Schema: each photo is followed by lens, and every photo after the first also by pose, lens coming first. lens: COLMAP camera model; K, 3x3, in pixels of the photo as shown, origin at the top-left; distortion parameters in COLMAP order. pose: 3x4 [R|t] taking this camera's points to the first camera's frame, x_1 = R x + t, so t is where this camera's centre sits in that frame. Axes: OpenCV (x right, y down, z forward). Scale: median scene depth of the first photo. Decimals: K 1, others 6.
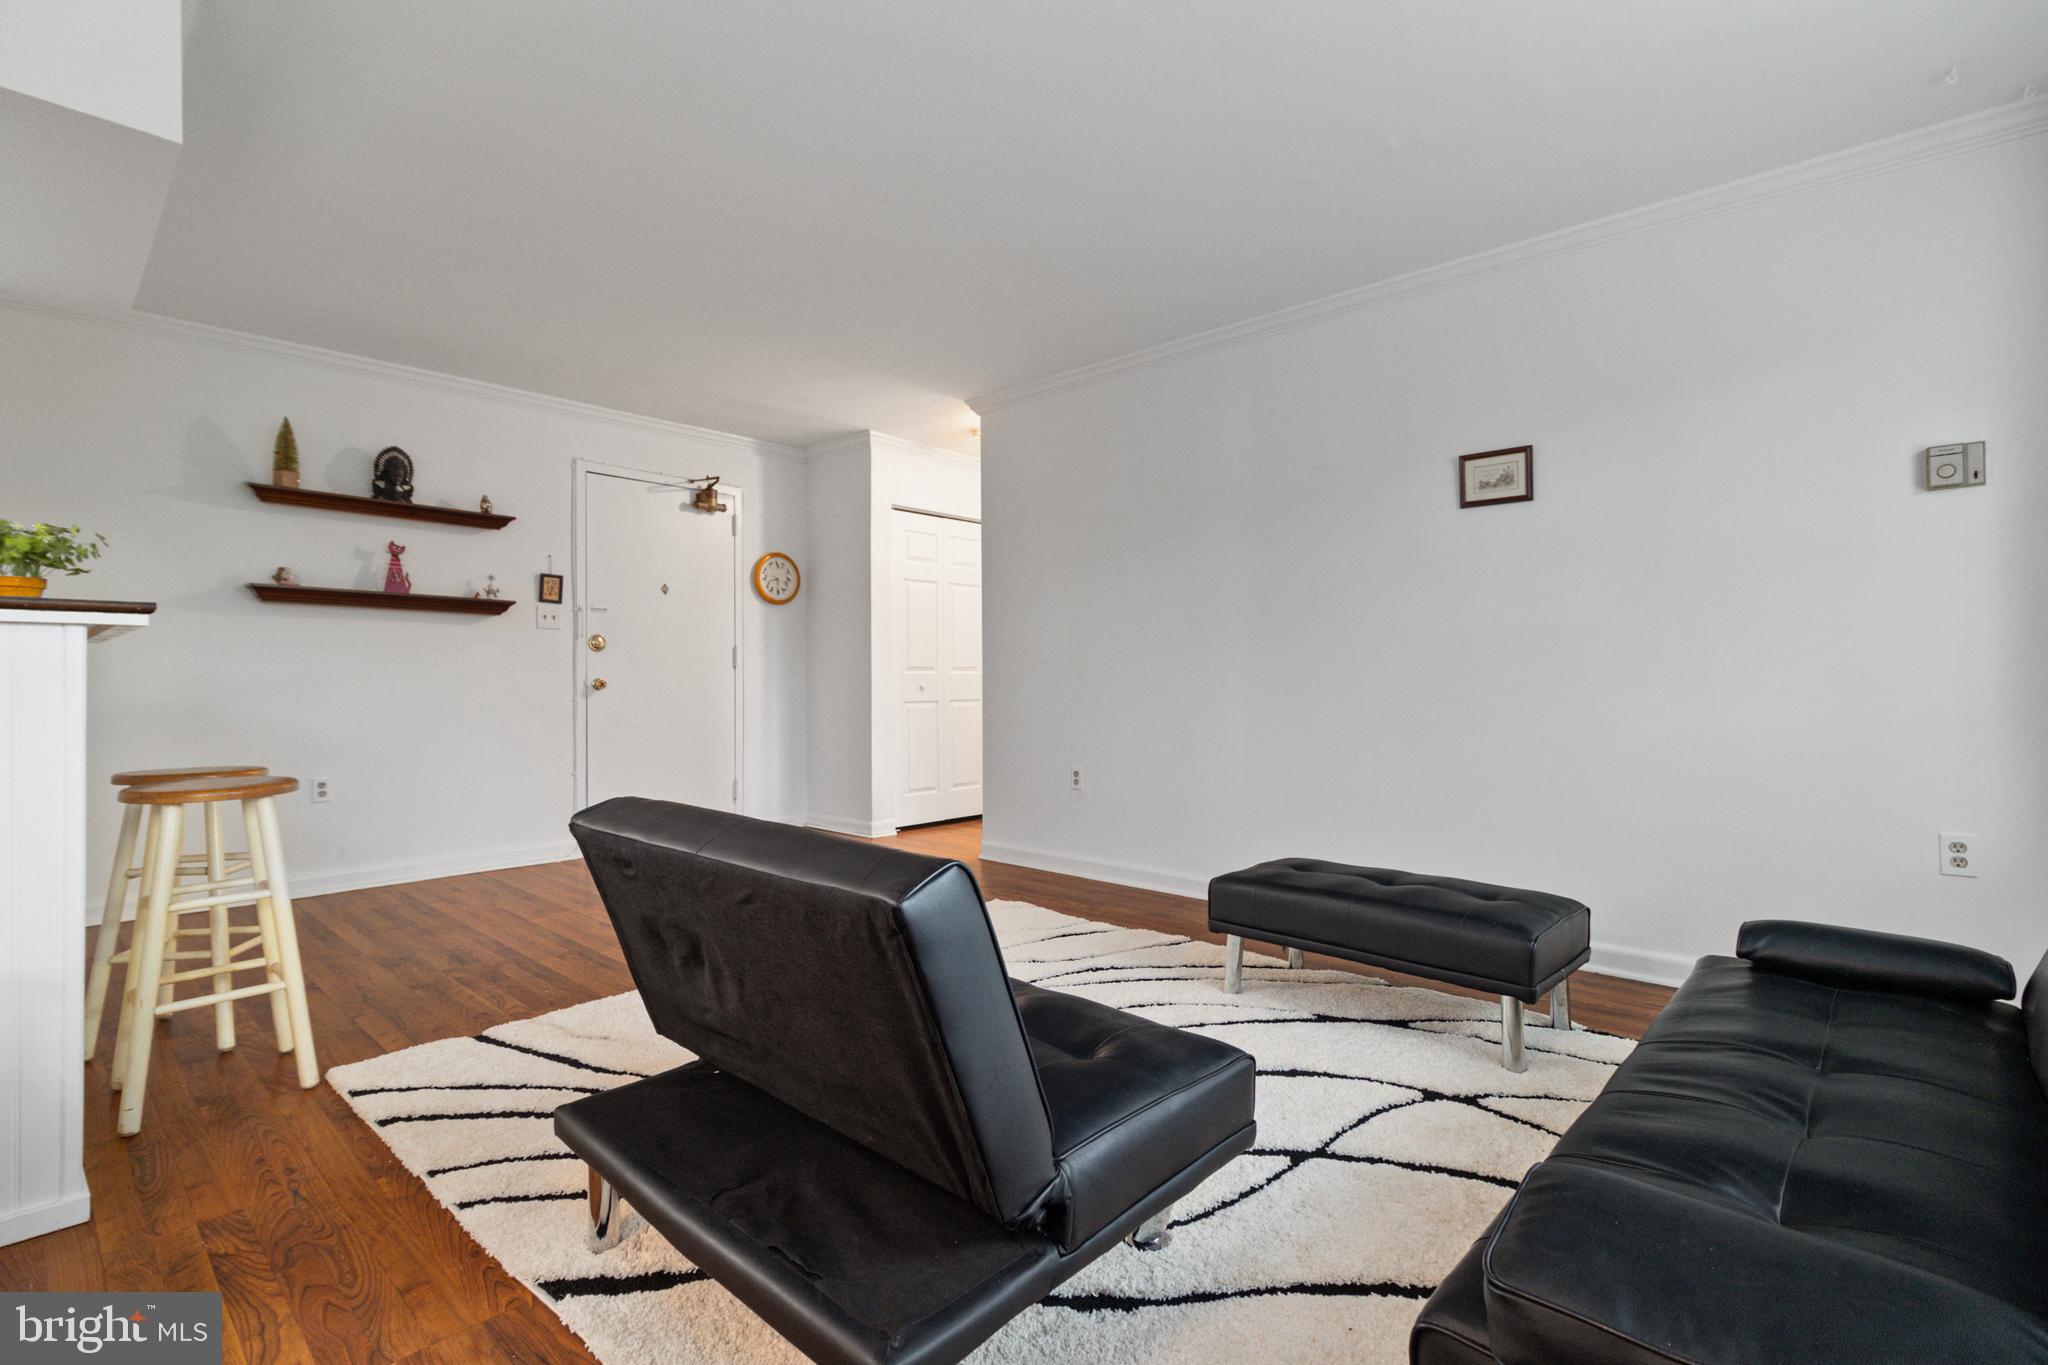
lens RADIAL K [[939.8, 0, 1014.0], [0, 939.8, 682.2], [0, 0, 1]] dist [-0.001229, 0.001760]
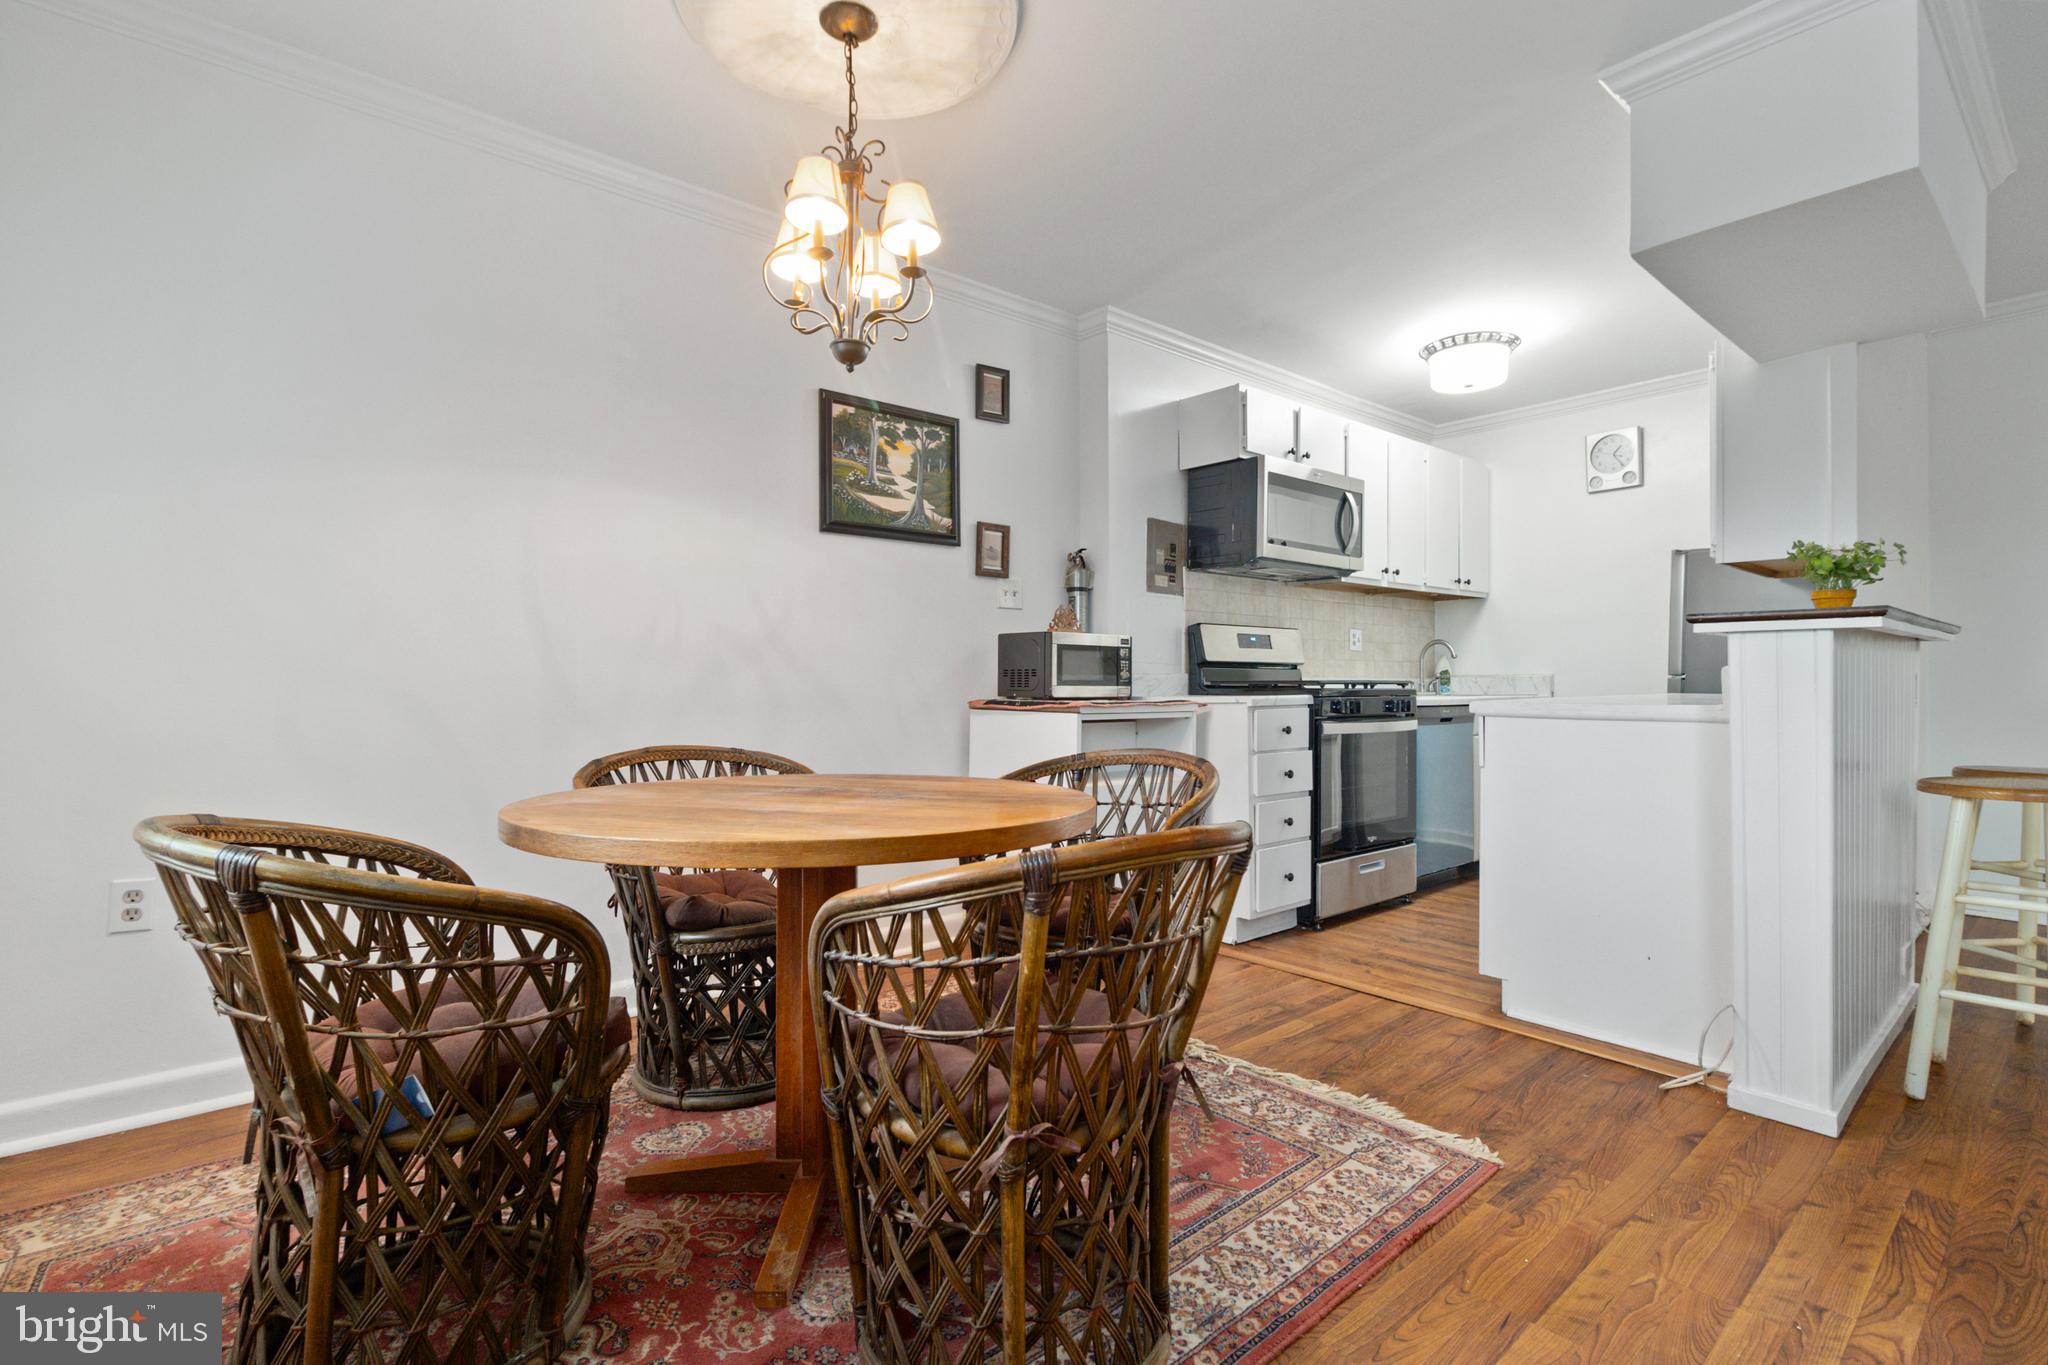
lens RADIAL K [[939.8, 0, 1018.5], [0, 939.8, 686.4], [0, 0, 1]] dist [-0.001229, 0.001760]
pose [[-0.114344, 0.009747, -0.993393, 0.114719], [0.002152, 0.999952, 0.009564, -0.001697], [0.993439, -0.001044, -0.114359, 0.046838]]
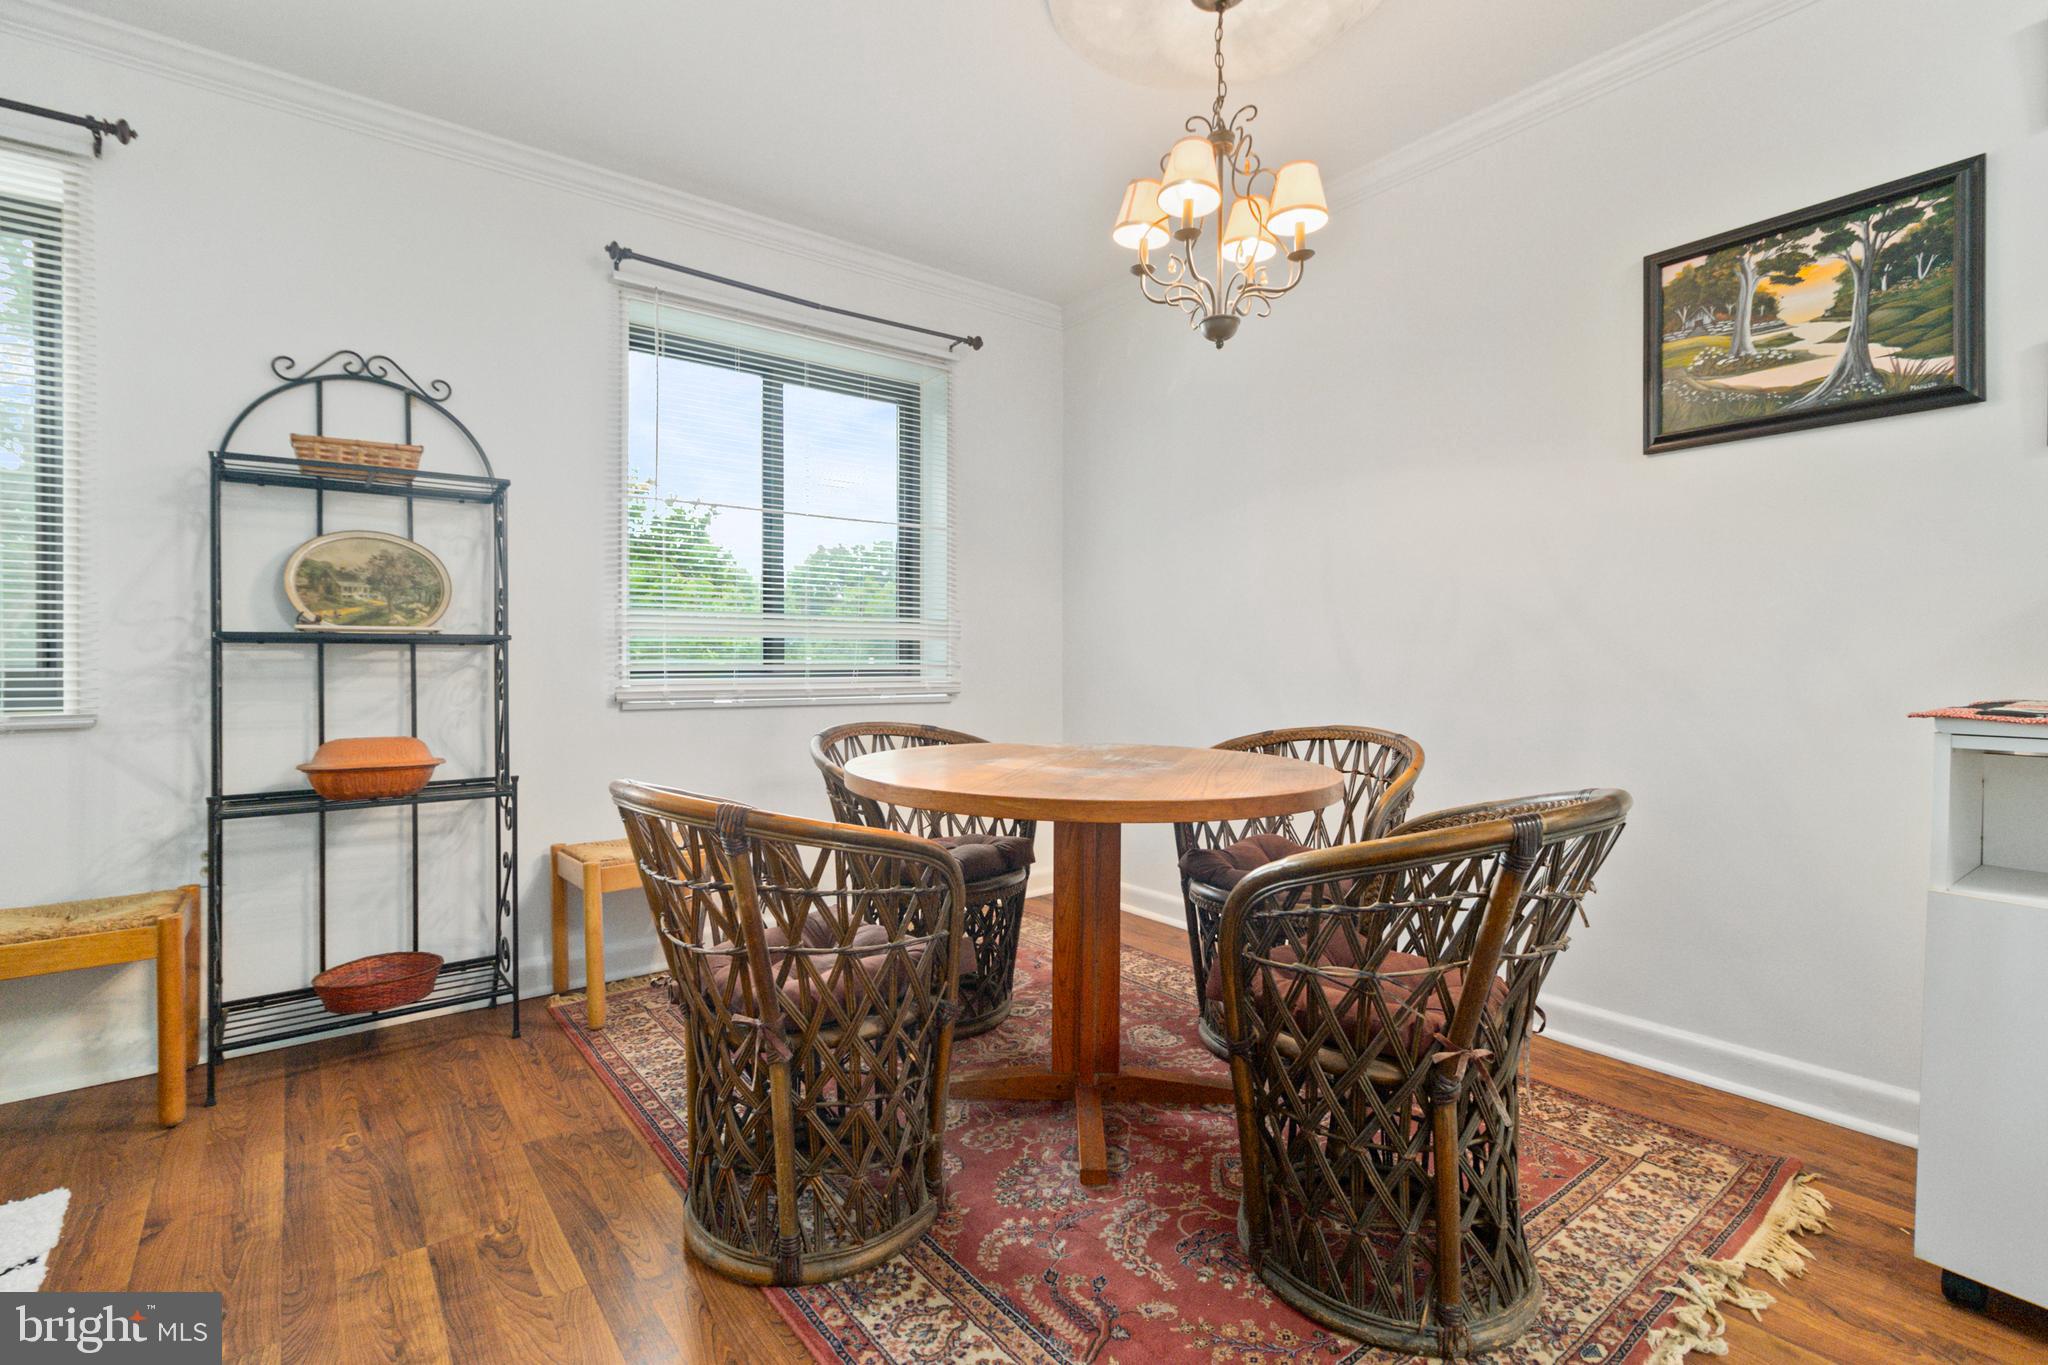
lens RADIAL K [[939.8, 0, 1015.7], [0, 939.8, 667.8], [0, 0, 1]] dist [-0.001229, 0.001760]
pose [[-0.986206, 0.004904, 0.165451, -0.316887], [0.006066, 0.999960, 0.006518, -0.002337], [-0.165413, 0.007432, -0.986196, 0.374988]]
